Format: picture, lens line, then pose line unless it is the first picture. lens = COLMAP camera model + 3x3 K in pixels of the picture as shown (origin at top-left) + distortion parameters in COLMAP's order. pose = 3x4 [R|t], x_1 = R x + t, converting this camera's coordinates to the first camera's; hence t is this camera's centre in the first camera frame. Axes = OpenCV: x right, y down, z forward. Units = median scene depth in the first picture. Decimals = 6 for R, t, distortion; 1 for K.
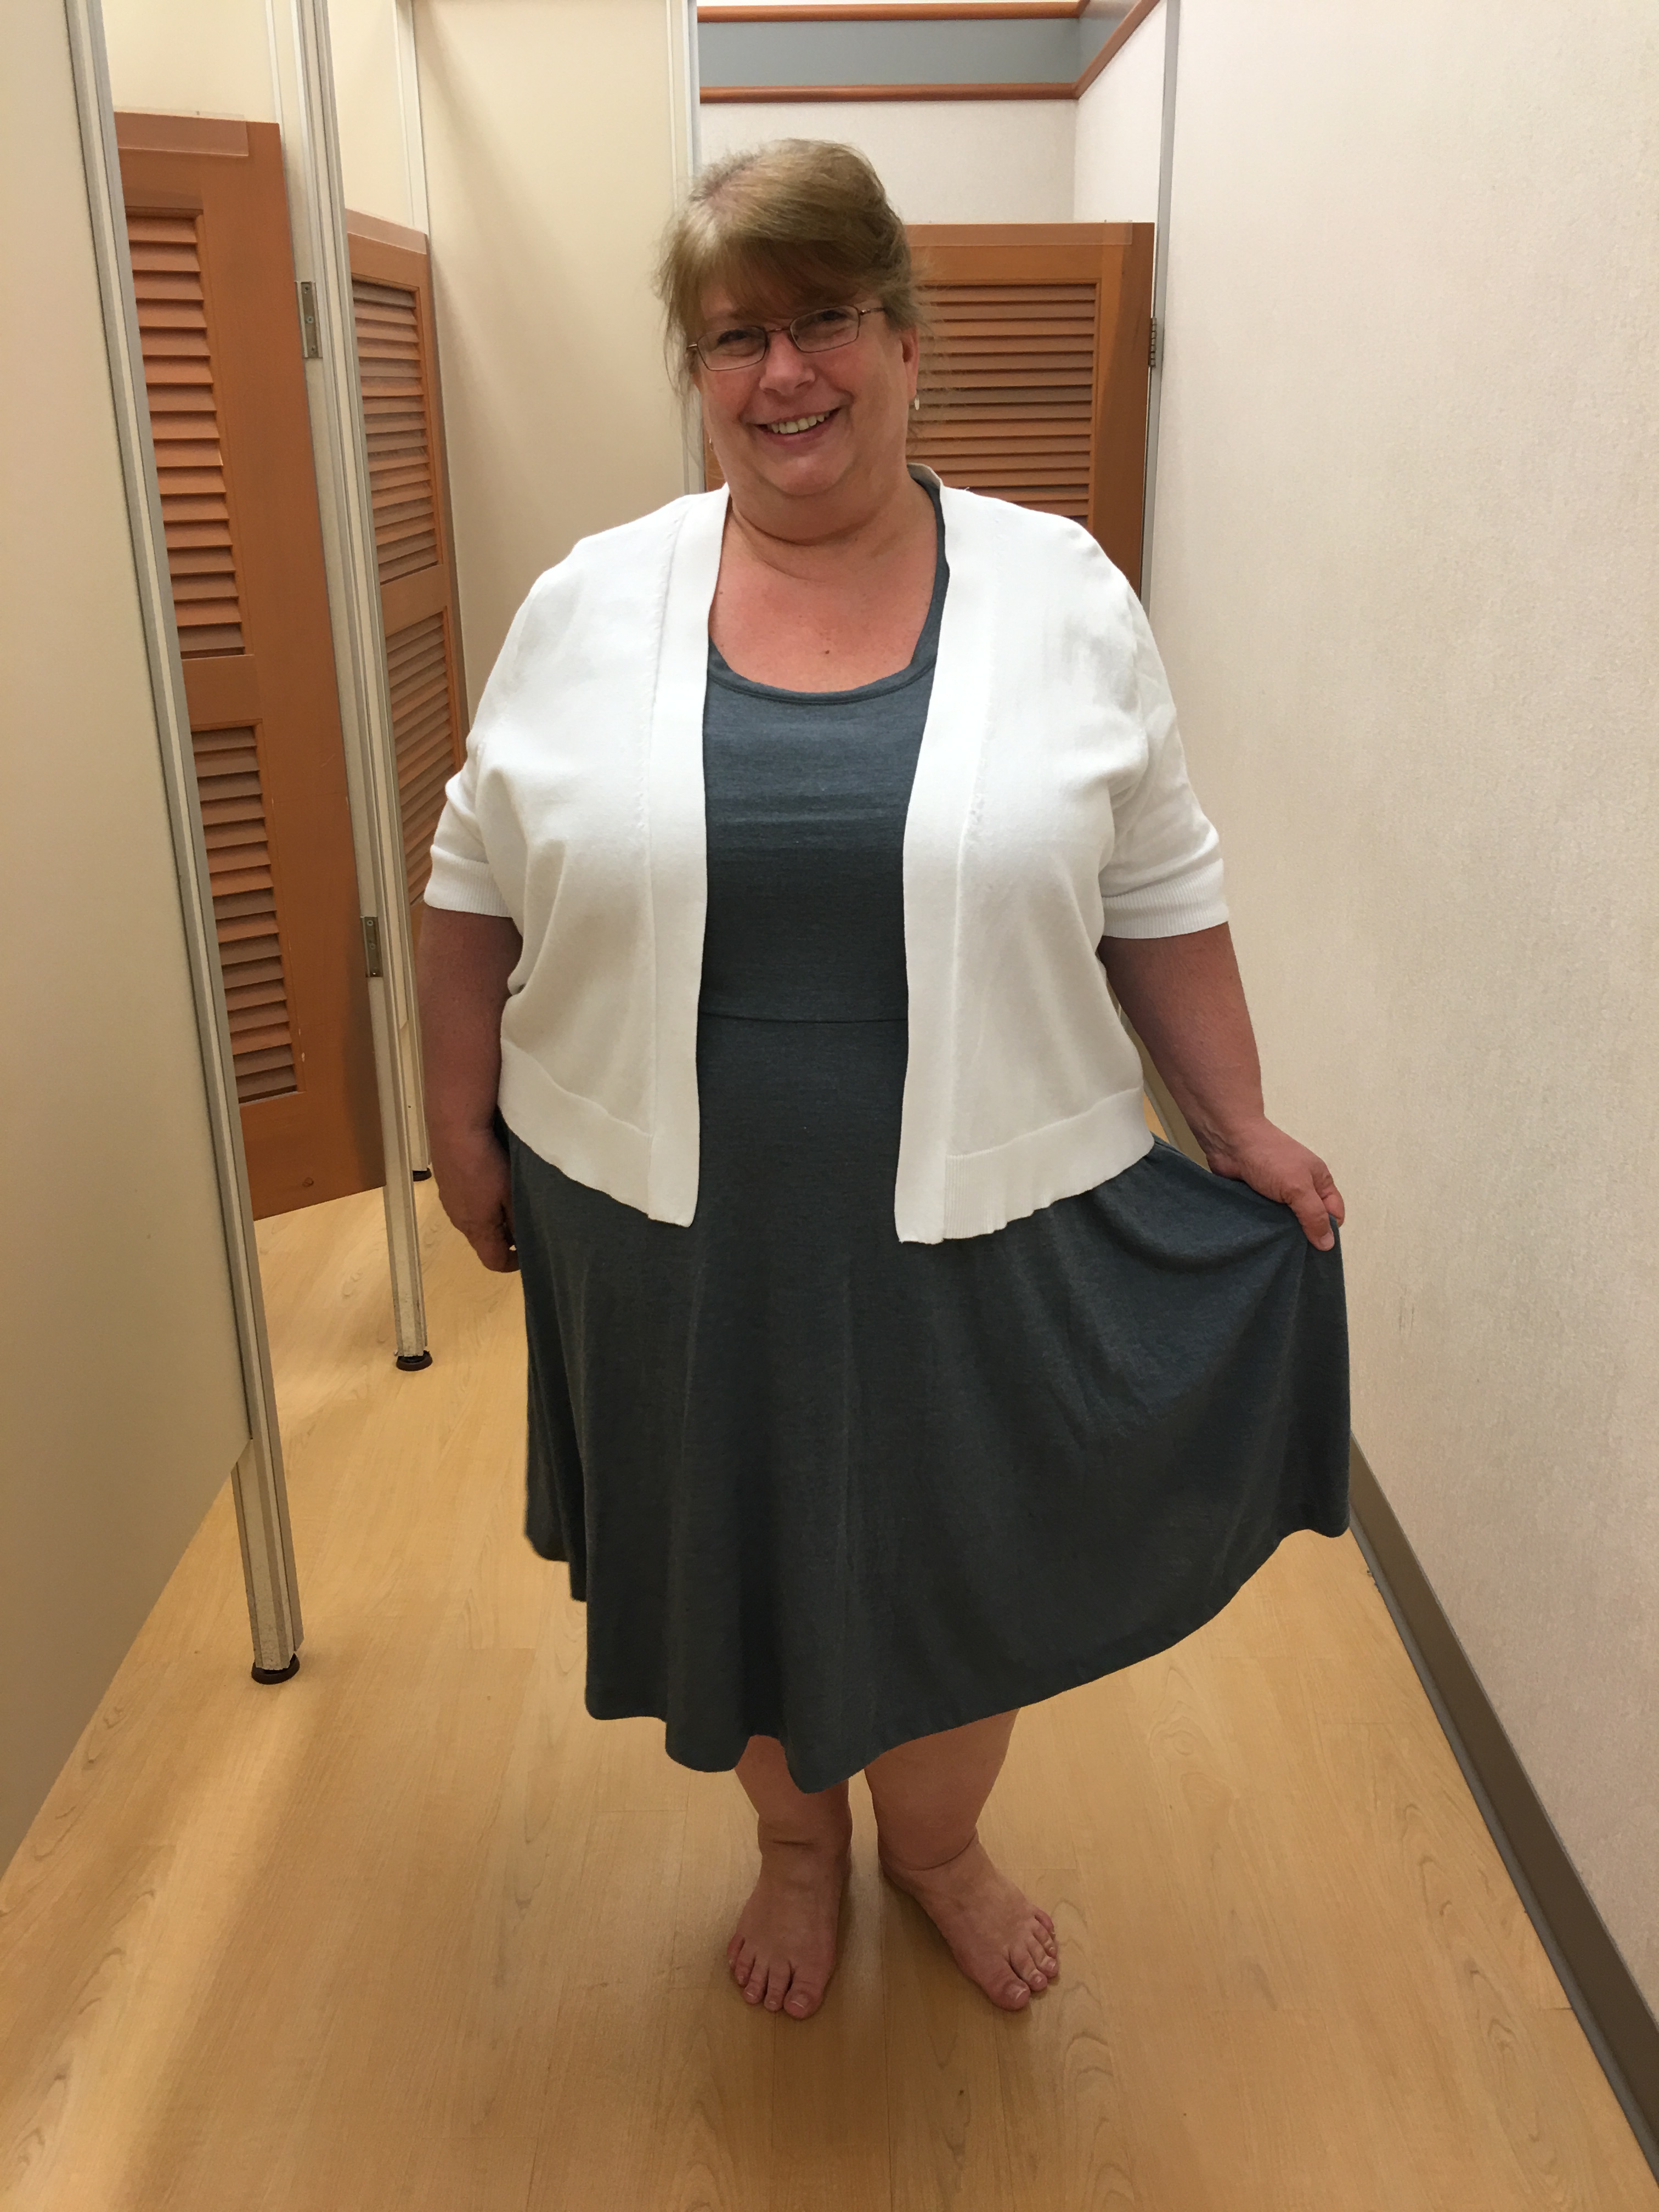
lens RADIAL K [[1905.3, 0, 825.9], [0, 1905.3, 1094.6], [0, 0, 1]] dist [0.094327, -0.159549]
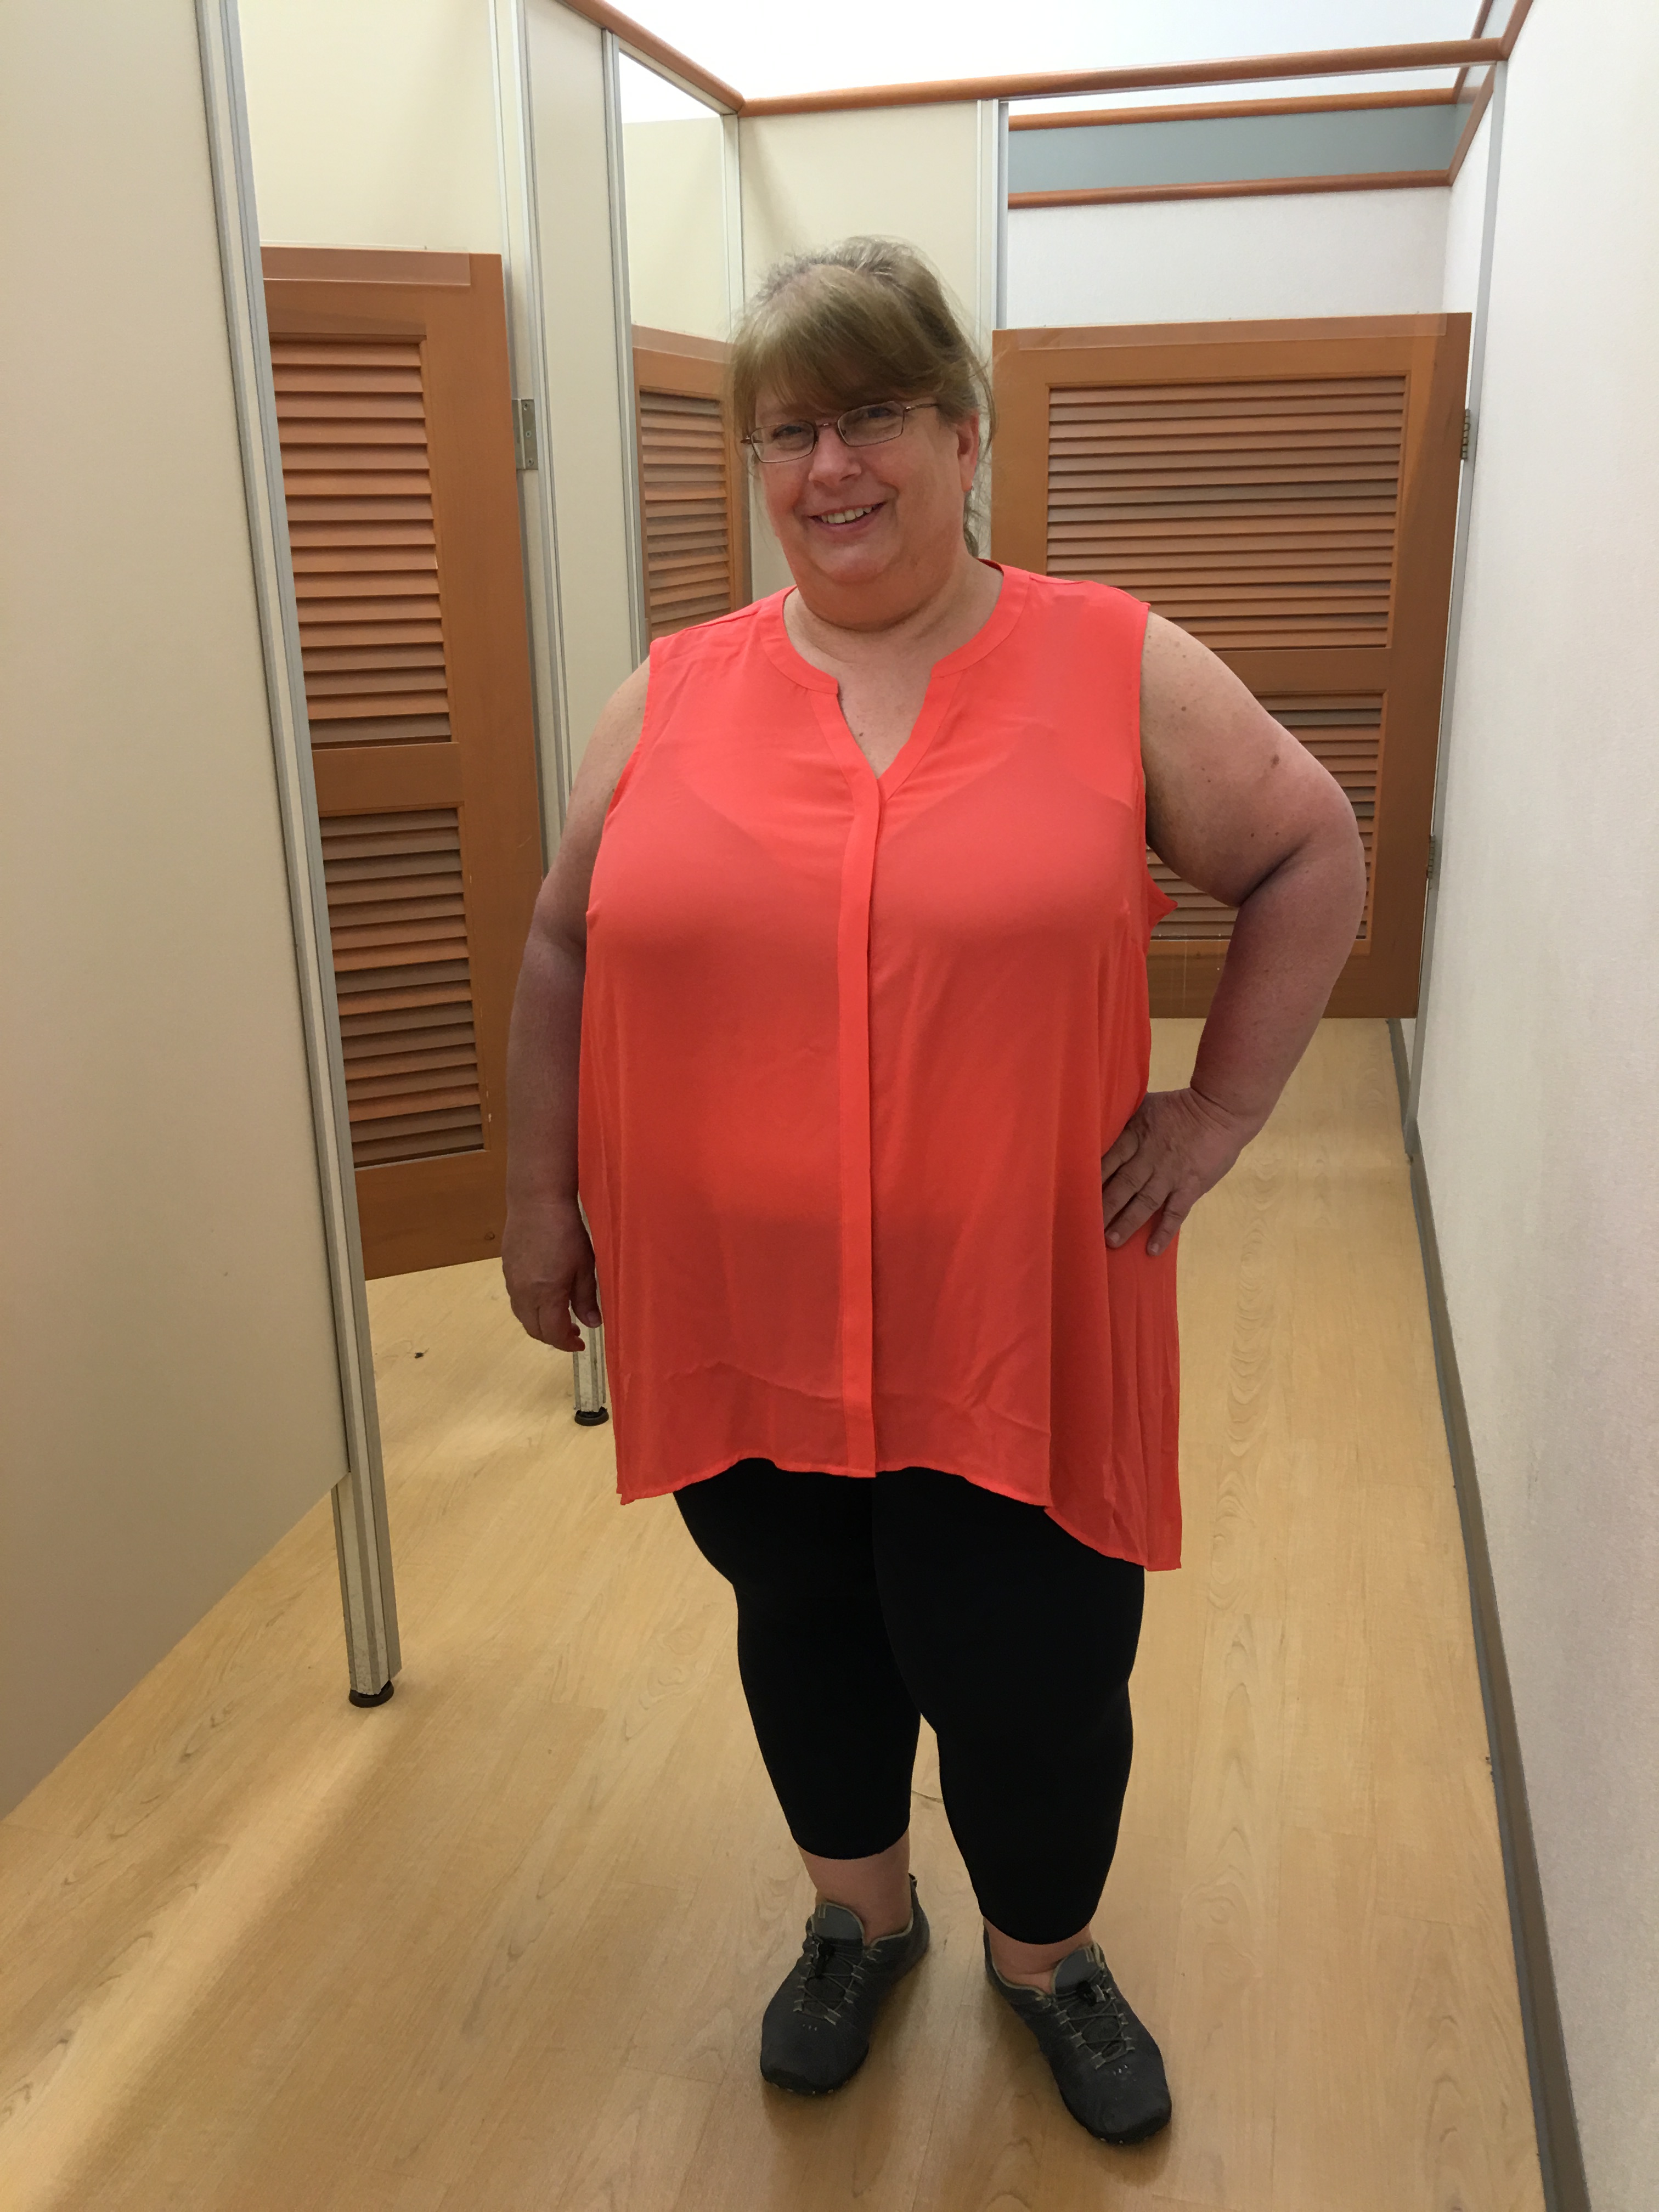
lens RADIAL K [[1907.9, 0, 821.3], [0, 1907.9, 1099.6], [0, 0, 1]] dist [0.097353, -0.168872]
pose [[0.968879, 0.068016, -0.238007, 0.158906], [-0.077118, 0.996596, -0.029131, -0.012963], [0.235215, 0.046579, 0.970827, 0.013900]]
